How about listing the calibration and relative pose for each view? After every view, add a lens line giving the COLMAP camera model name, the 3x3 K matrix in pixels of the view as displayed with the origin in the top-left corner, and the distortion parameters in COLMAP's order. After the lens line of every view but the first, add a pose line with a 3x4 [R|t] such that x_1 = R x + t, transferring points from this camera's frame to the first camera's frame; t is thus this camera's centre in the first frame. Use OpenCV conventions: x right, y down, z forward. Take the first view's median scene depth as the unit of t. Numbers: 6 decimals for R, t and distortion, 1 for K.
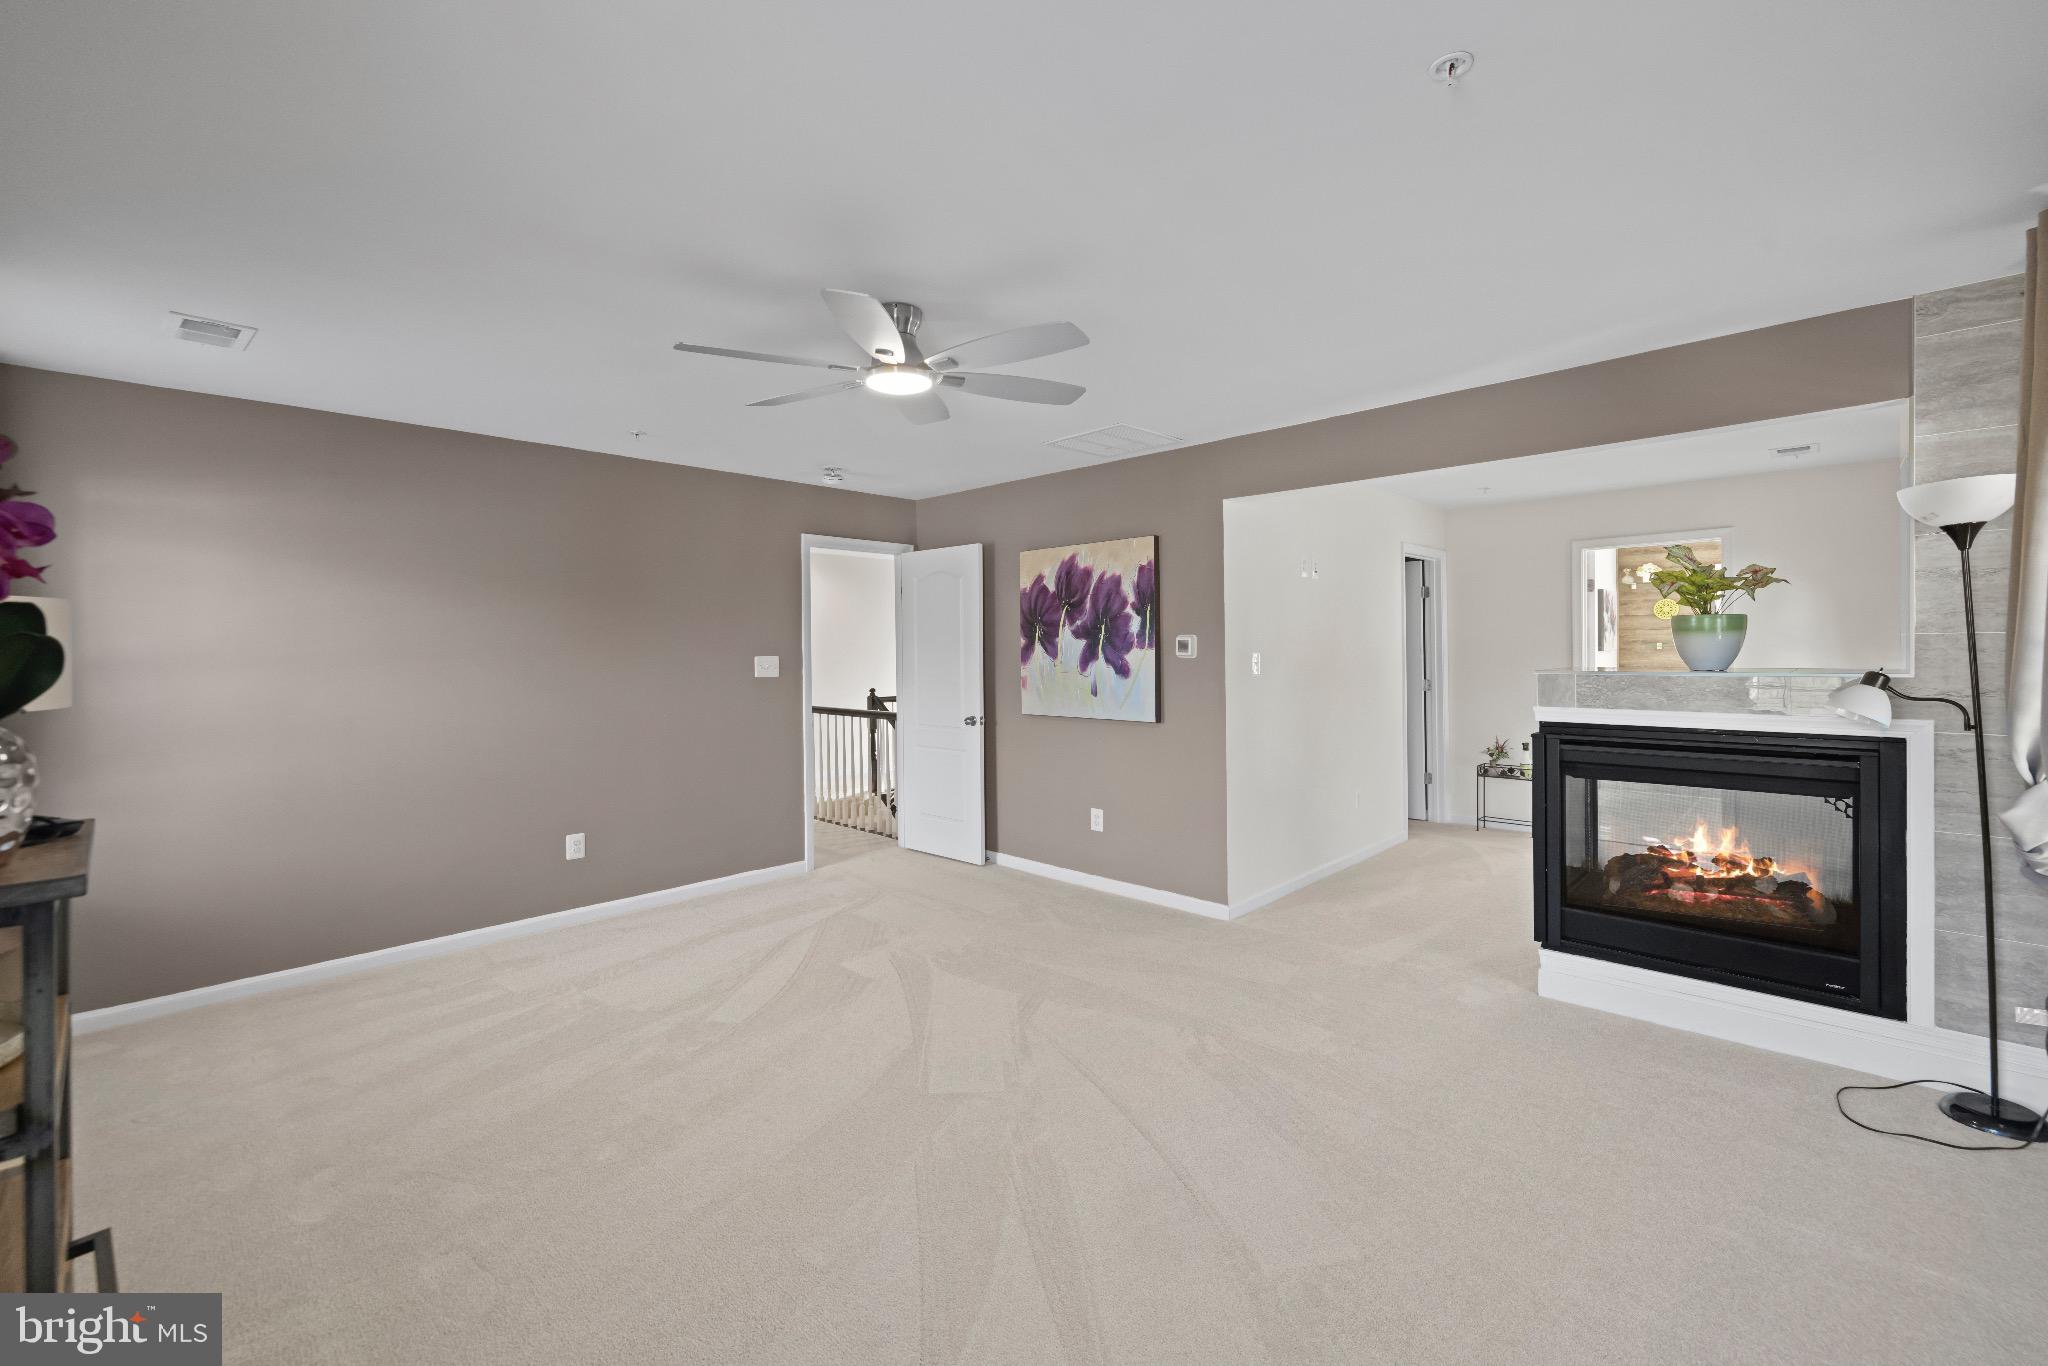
lens RADIAL K [[867.7, 0, 1015.9], [0, 867.7, 644.4], [0, 0, 1]] dist [-0.000178, -0.000174]
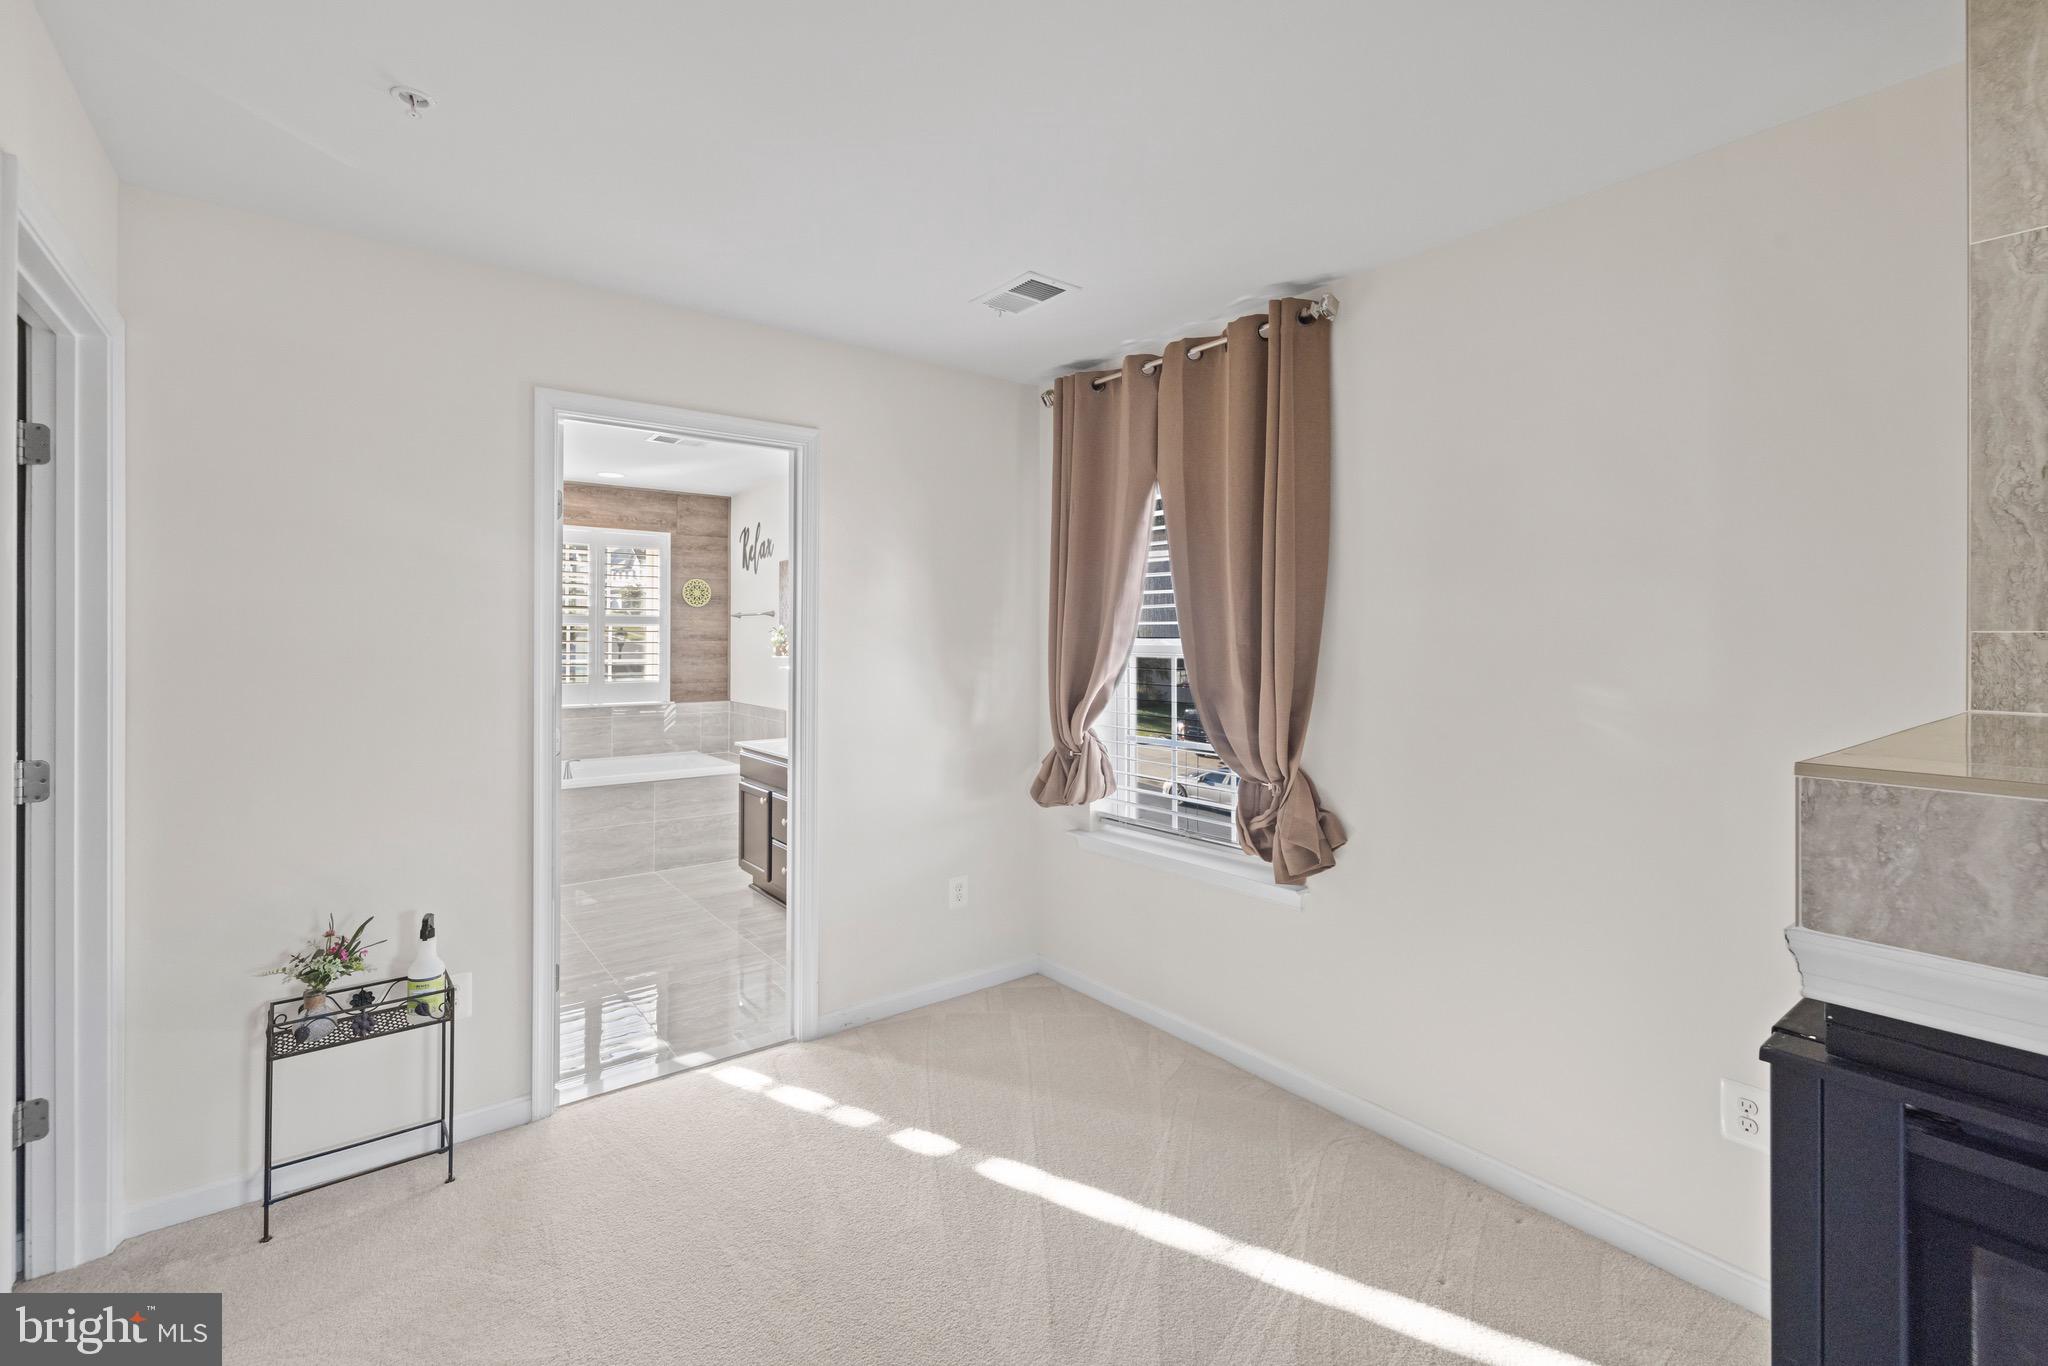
lens RADIAL K [[867.7, 0, 1015.9], [0, 867.7, 644.4], [0, 0, 1]] dist [-0.000178, -0.000174]
pose [[0.127143, 0.014910, 0.991772, 0.255882], [0.003604, 0.999873, -0.015494, 0.009119], [-0.991878, 0.005544, 0.127073, 0.693516]]
